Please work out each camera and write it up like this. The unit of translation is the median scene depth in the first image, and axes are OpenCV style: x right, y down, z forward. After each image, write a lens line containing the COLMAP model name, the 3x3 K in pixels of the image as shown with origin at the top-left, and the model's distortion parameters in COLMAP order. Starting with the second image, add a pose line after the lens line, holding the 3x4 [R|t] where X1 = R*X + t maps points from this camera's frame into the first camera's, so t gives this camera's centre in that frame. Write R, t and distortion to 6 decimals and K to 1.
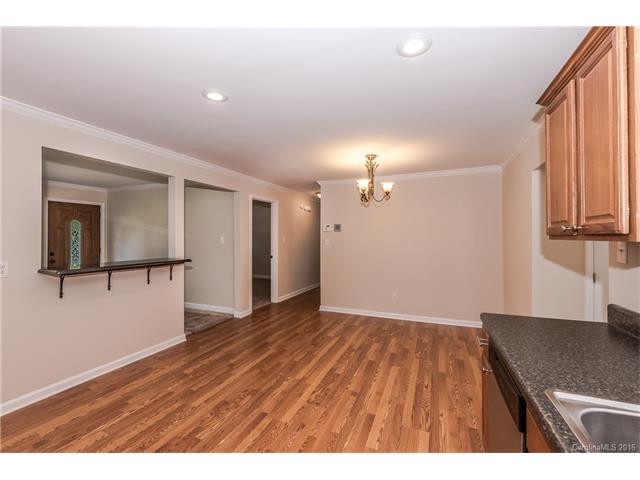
lens RADIAL K [[278.9, 0, 315.1], [0, 278.9, 236.2], [0, 0, 1]] dist [0.002603, -0.002212]
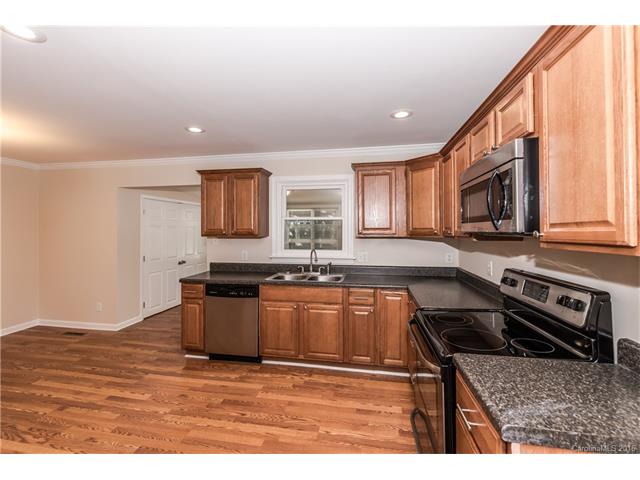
lens RADIAL K [[278.9, 0, 318.6], [0, 278.9, 228.7], [0, 0, 1]] dist [0.002603, -0.002212]
pose [[-0.233694, 0.008249, 0.972275, -0.821509], [-0.003914, 0.999948, -0.009424, -0.019902], [-0.972302, -0.006008, -0.233650, 0.340582]]
